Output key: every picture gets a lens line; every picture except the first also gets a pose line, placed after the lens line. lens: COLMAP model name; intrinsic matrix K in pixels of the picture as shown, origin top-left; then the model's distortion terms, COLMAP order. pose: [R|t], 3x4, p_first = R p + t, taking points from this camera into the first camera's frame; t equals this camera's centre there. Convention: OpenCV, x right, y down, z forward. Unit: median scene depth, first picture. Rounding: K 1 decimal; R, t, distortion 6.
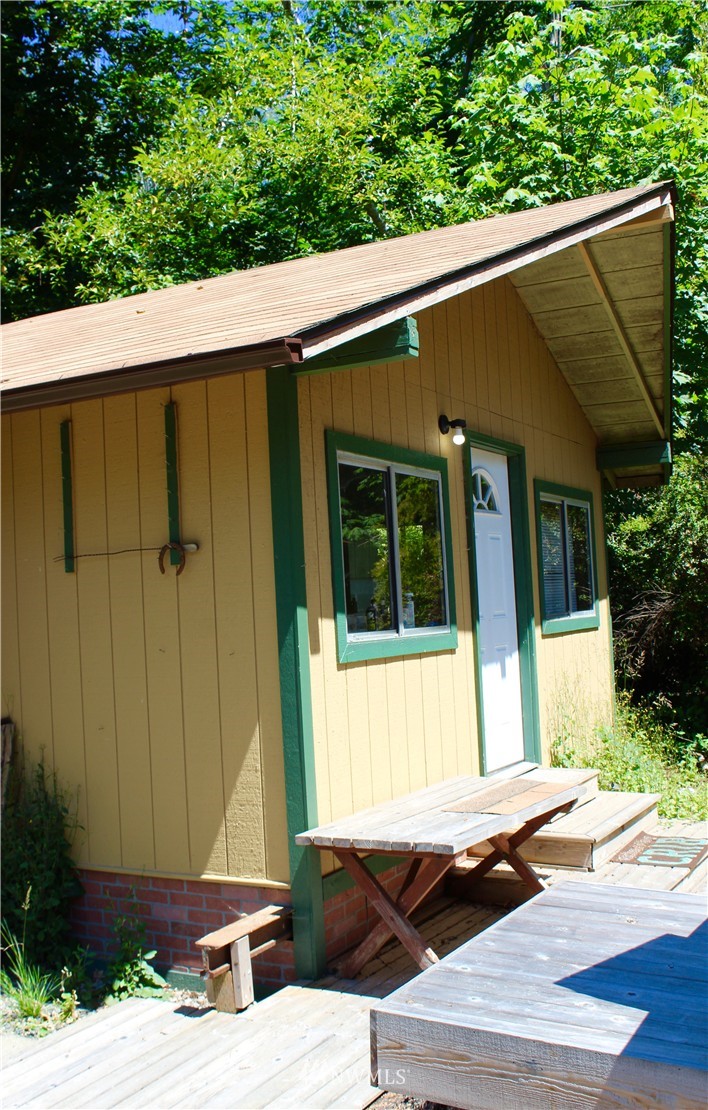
lens RADIAL K [[1116.3, 0, 353.5], [0, 1116.3, 554.2], [0, 0, 1]] dist [-0.101133, 0.000000]
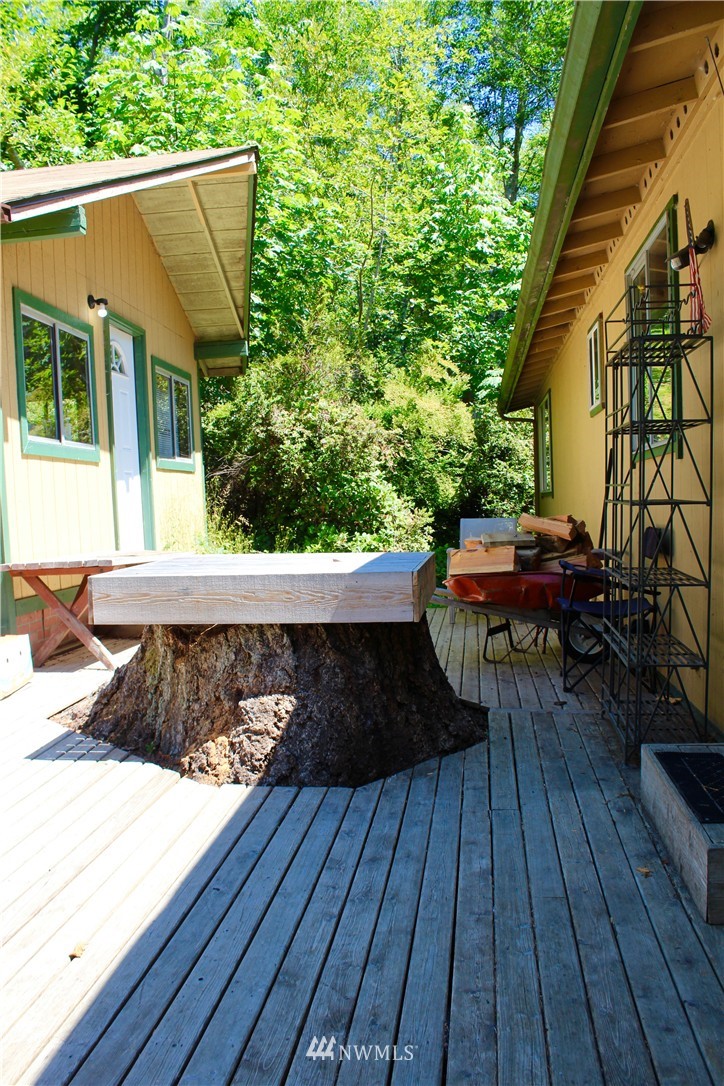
lens RADIAL K [[920.4, 0, 363.8], [0, 920.4, 546.7], [0, 0, 1]] dist [-0.143155, 0.091359]
pose [[0.915502, -0.013202, 0.402096, -0.047423], [-0.015179, 0.997616, 0.067314, 0.080489], [-0.402027, -0.067730, 0.913120, -0.133625]]
